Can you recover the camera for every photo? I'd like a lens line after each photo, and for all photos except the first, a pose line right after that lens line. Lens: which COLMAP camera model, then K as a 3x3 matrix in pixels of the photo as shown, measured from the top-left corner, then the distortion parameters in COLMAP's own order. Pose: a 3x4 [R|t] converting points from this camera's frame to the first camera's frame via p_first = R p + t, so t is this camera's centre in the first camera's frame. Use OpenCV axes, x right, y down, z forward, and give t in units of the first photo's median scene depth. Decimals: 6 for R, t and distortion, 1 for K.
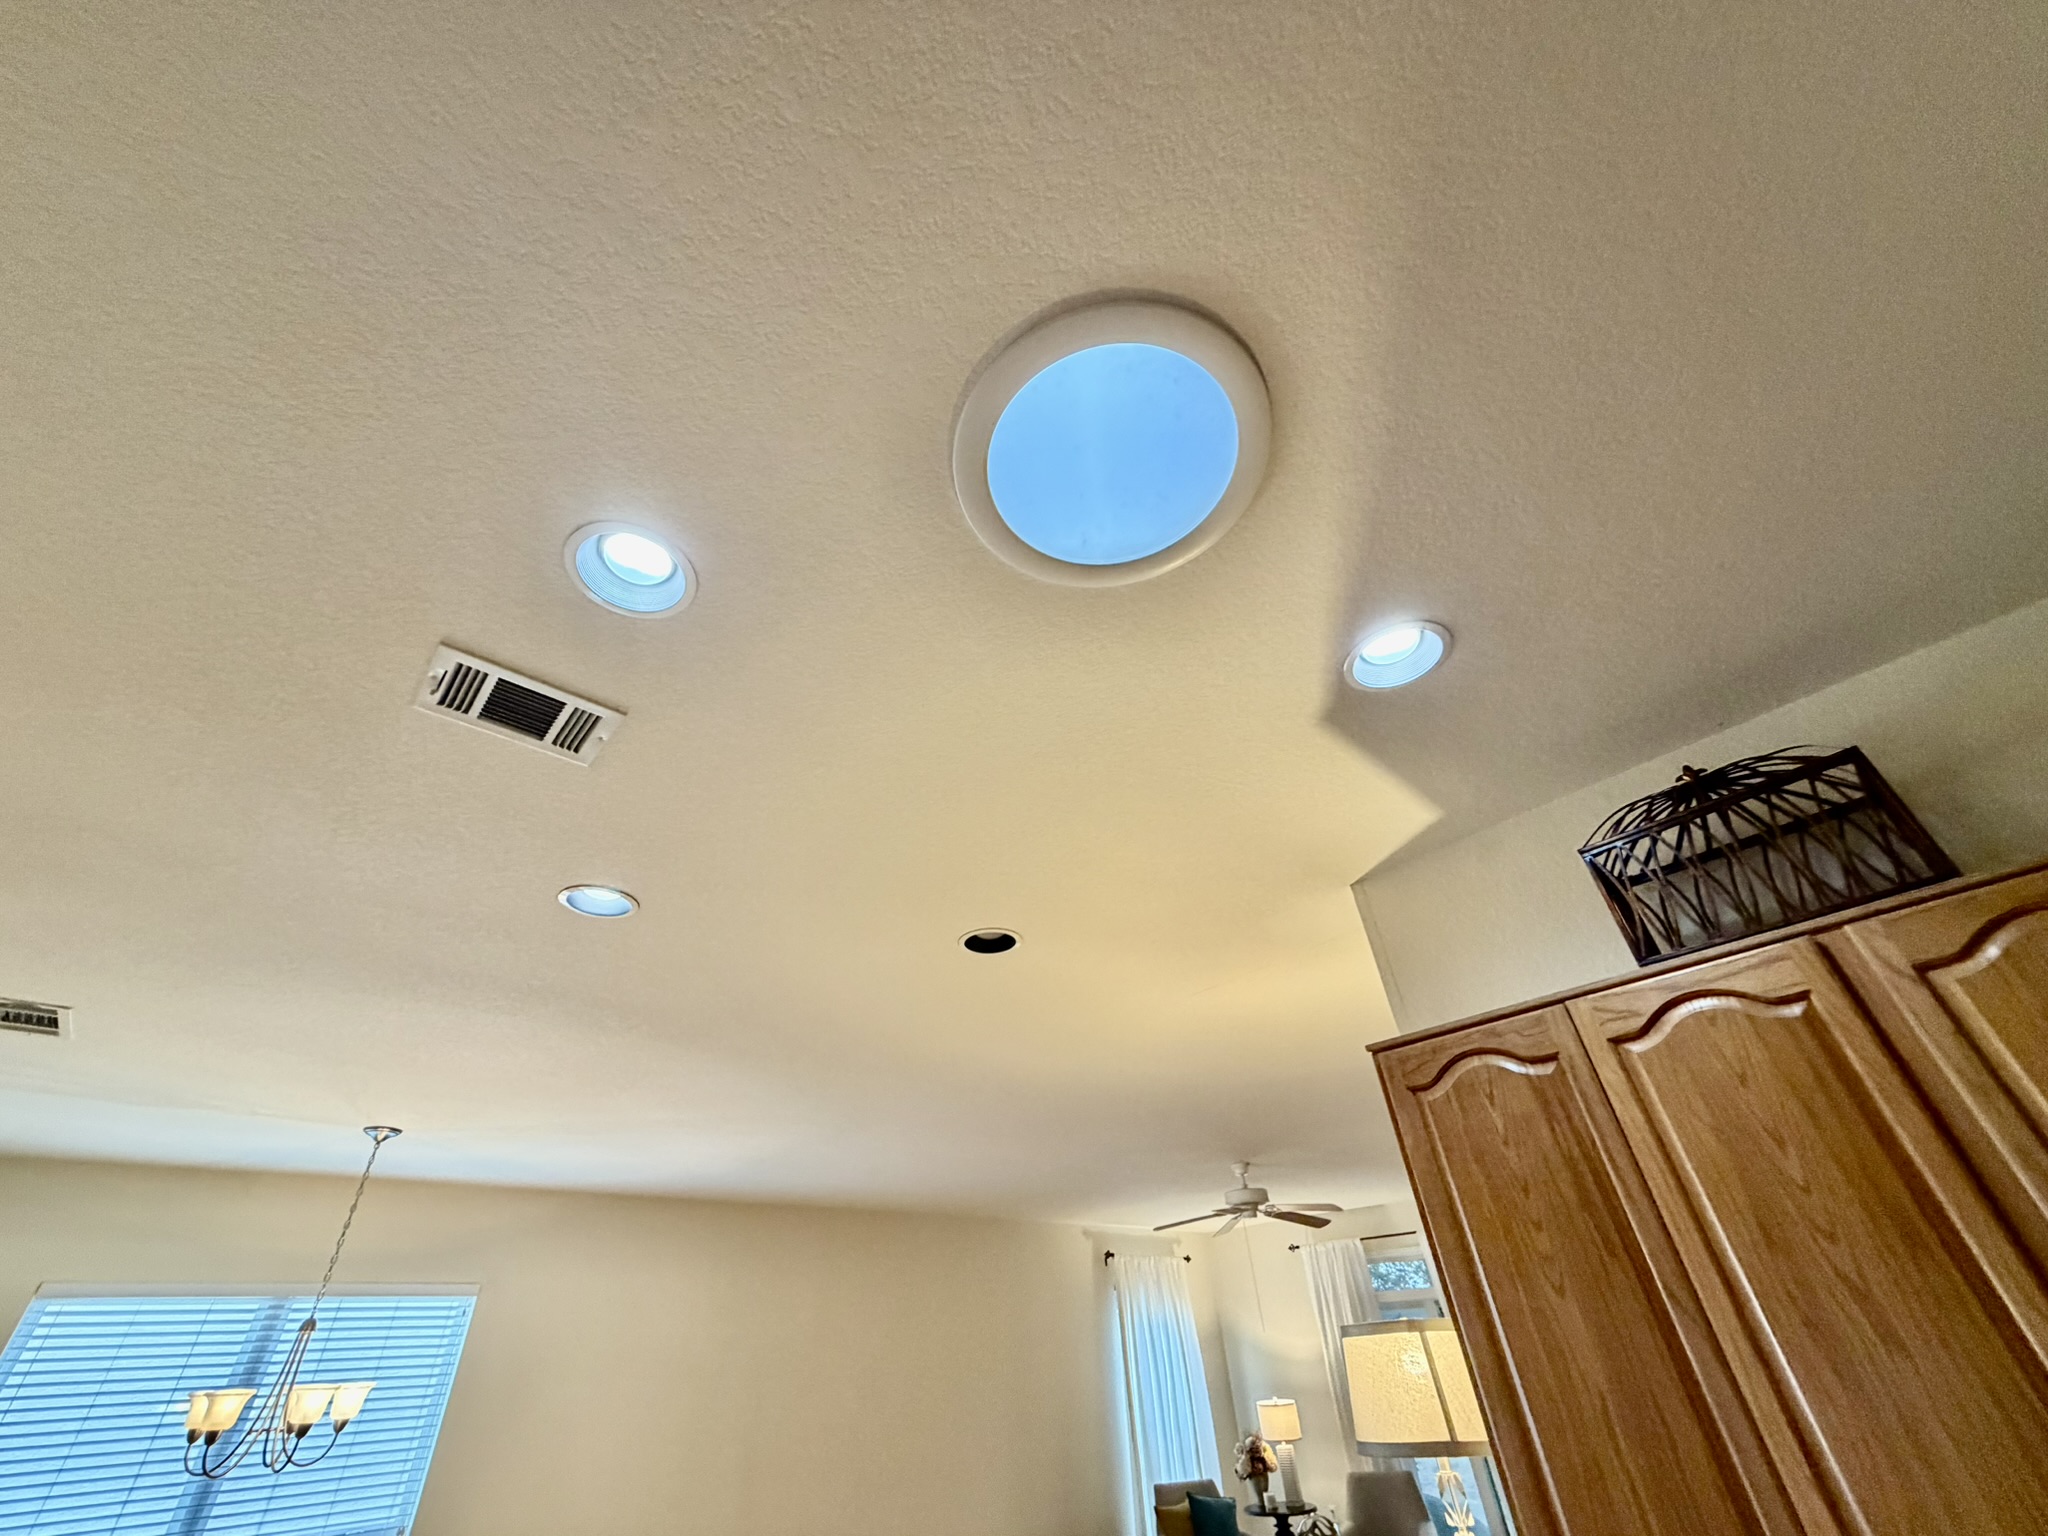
lens RADIAL K [[819.0, 0, 1020.5], [0, 819.0, 772.8], [0, 0, 1]] dist [-0.002336, -0.000074]
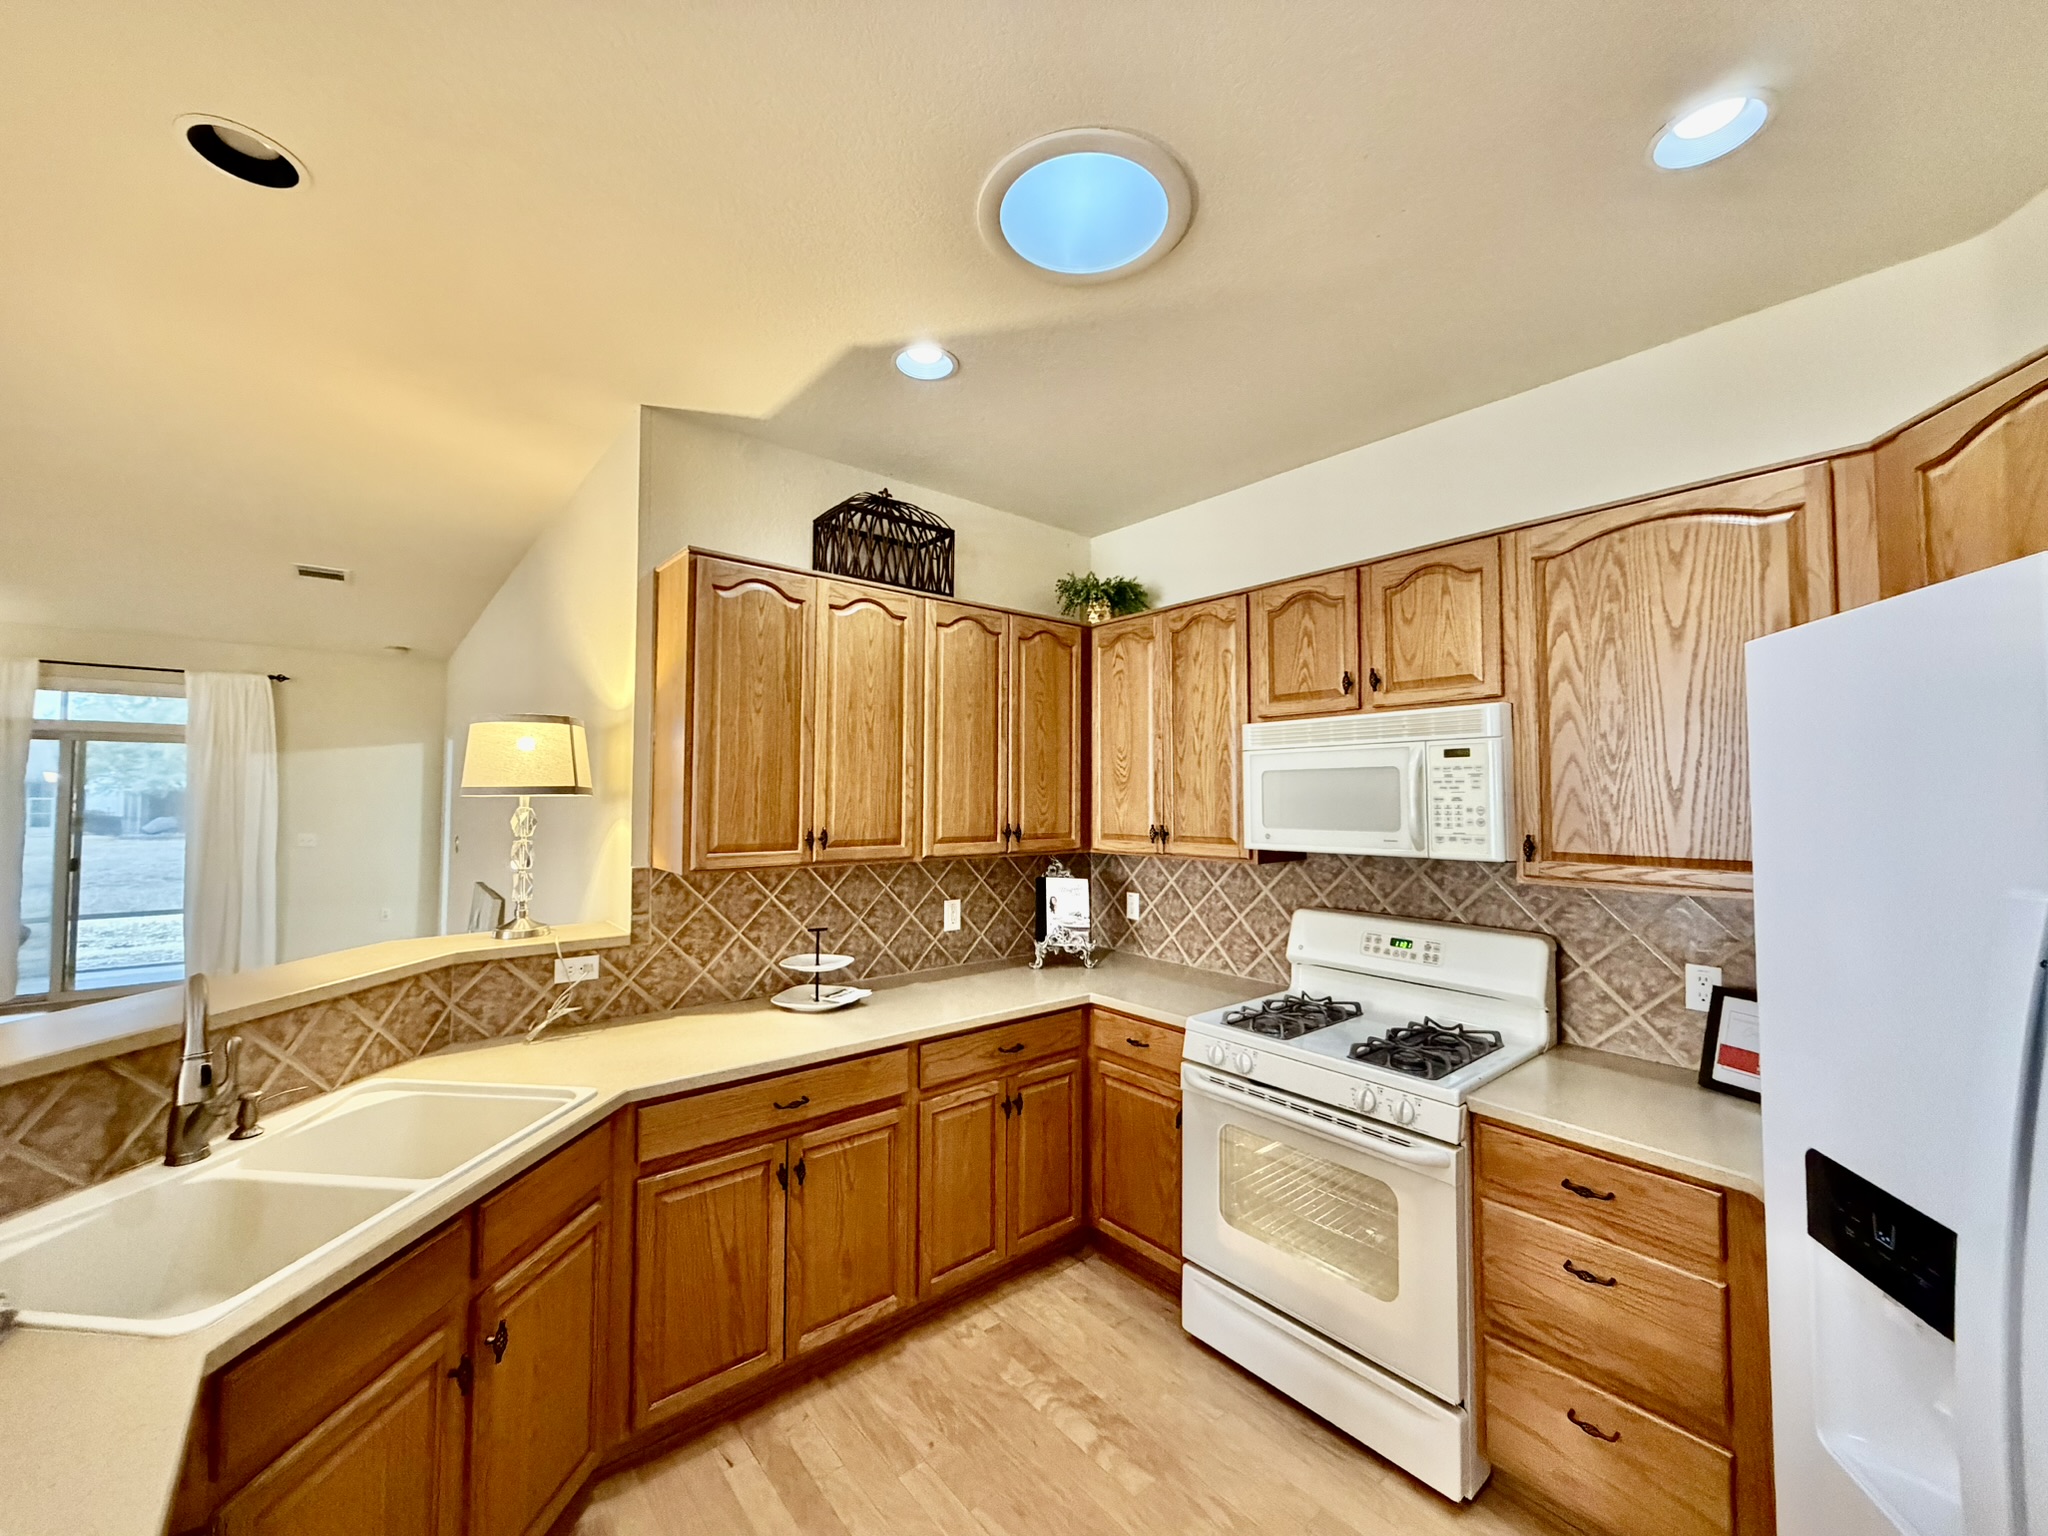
lens RADIAL K [[819.0, 0, 1025.8], [0, 819.0, 762.2], [0, 0, 1]] dist [-0.002336, -0.000074]
pose [[0.030701, 0.095043, 0.995000, -1.004648], [-0.581593, 0.811298, -0.059550, 0.450339], [-0.812901, -0.576856, 0.080184, 0.292410]]
